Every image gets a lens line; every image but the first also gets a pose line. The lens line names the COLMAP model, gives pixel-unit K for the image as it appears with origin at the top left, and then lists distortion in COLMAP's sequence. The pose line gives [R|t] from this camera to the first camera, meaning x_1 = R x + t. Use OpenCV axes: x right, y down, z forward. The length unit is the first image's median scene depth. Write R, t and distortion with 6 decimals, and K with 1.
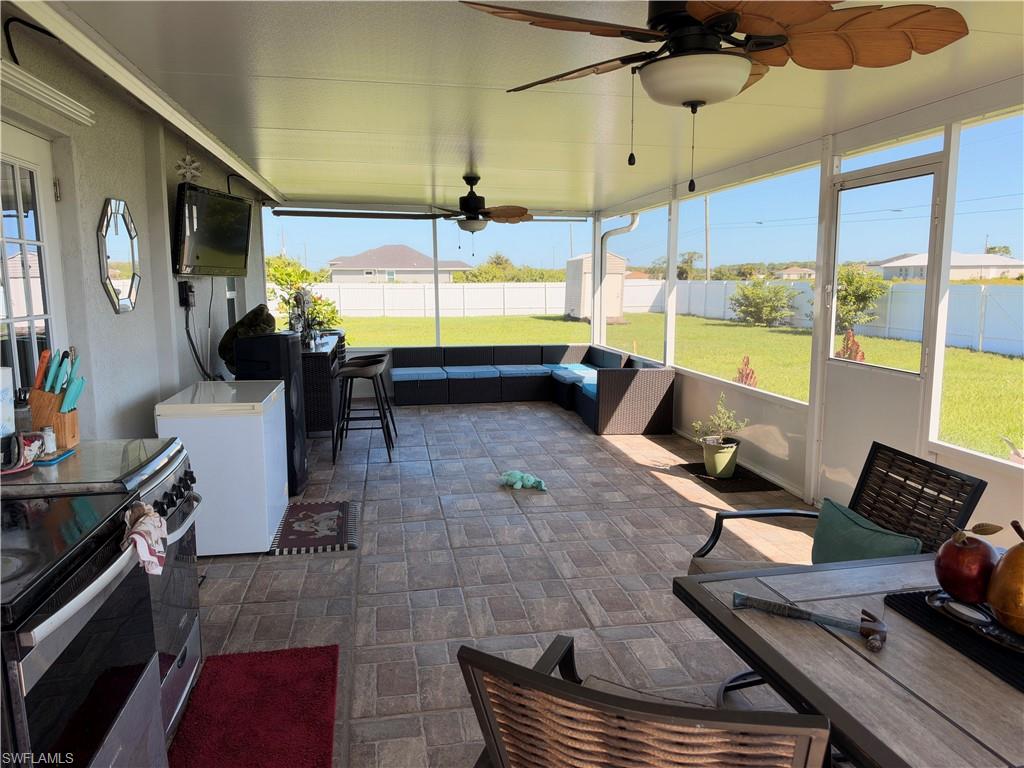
lens RADIAL K [[741.2, 0, 512.0], [0, 741.2, 384.0], [0, 0, 1]] dist [0.003245, -0.001890]
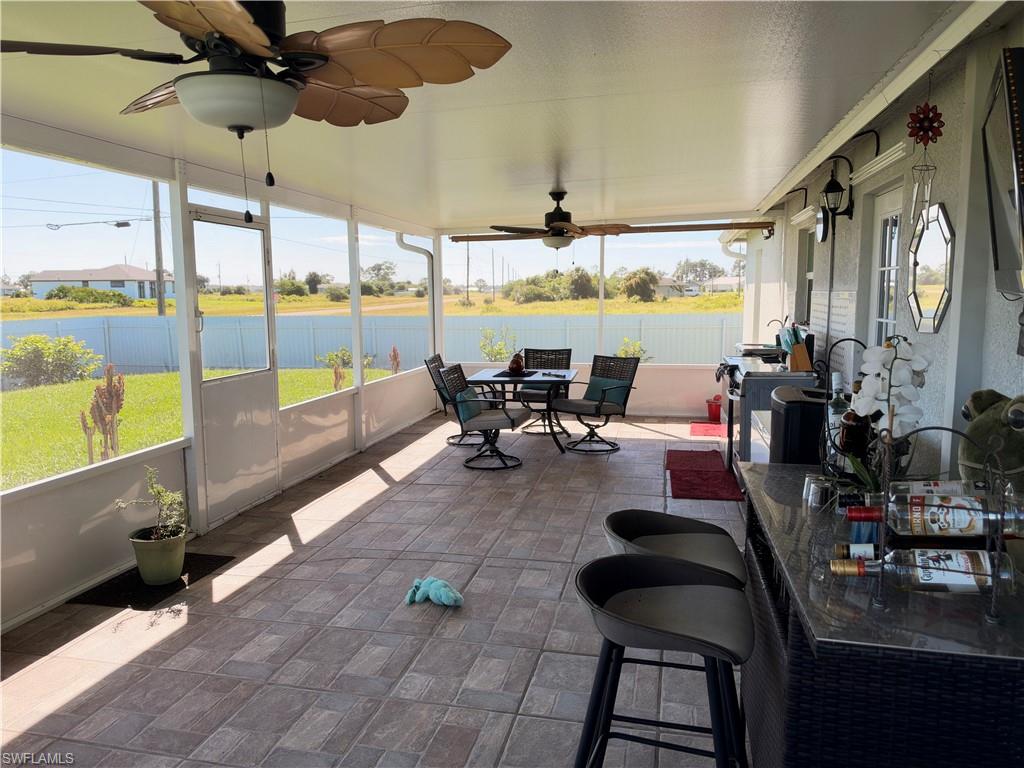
lens RADIAL K [[741.2, 0, 512.0], [0, 741.2, 384.0], [0, 0, 1]] dist [0.003245, -0.001890]
pose [[-0.930185, -0.024158, 0.366295, -0.310898], [0.070061, 0.967807, 0.241746, -0.224259], [-0.360343, 0.250532, -0.898547, 1.598438]]
